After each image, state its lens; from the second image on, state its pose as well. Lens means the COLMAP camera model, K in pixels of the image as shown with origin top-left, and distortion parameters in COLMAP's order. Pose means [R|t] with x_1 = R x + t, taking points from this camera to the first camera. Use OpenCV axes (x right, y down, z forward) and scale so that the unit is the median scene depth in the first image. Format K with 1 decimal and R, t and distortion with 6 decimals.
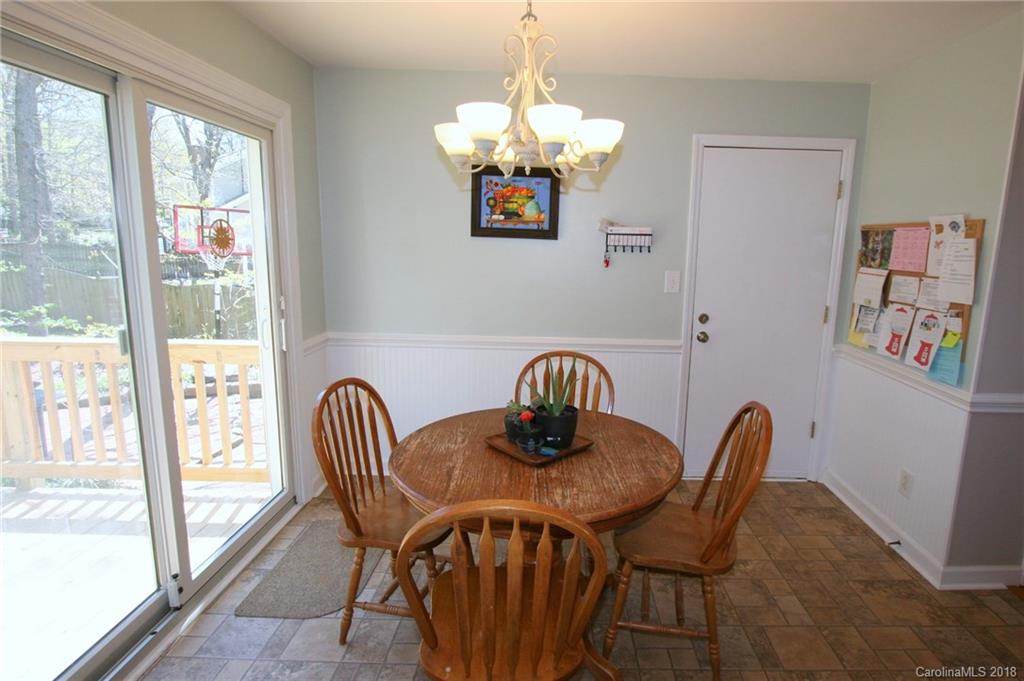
lens RADIAL K [[530.5, 0, 556.8], [0, 530.5, 330.6], [0, 0, 1]] dist [-0.016017, 0.001111]
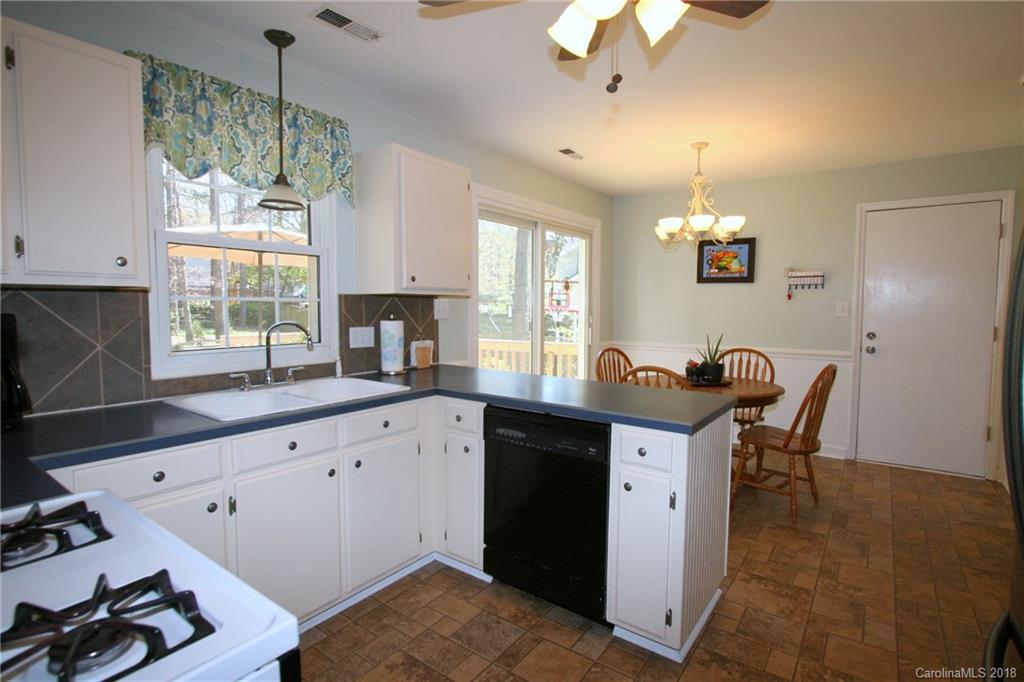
lens RADIAL K [[501.4, 0, 520.3], [0, 501.4, 336.5], [0, 0, 1]] dist [-0.005497, -0.000385]
pose [[0.802609, 0.014638, -0.596326, 0.329515], [-0.083373, 0.992639, -0.087848, 0.168736], [0.590650, 0.120225, 0.797921, -0.543789]]
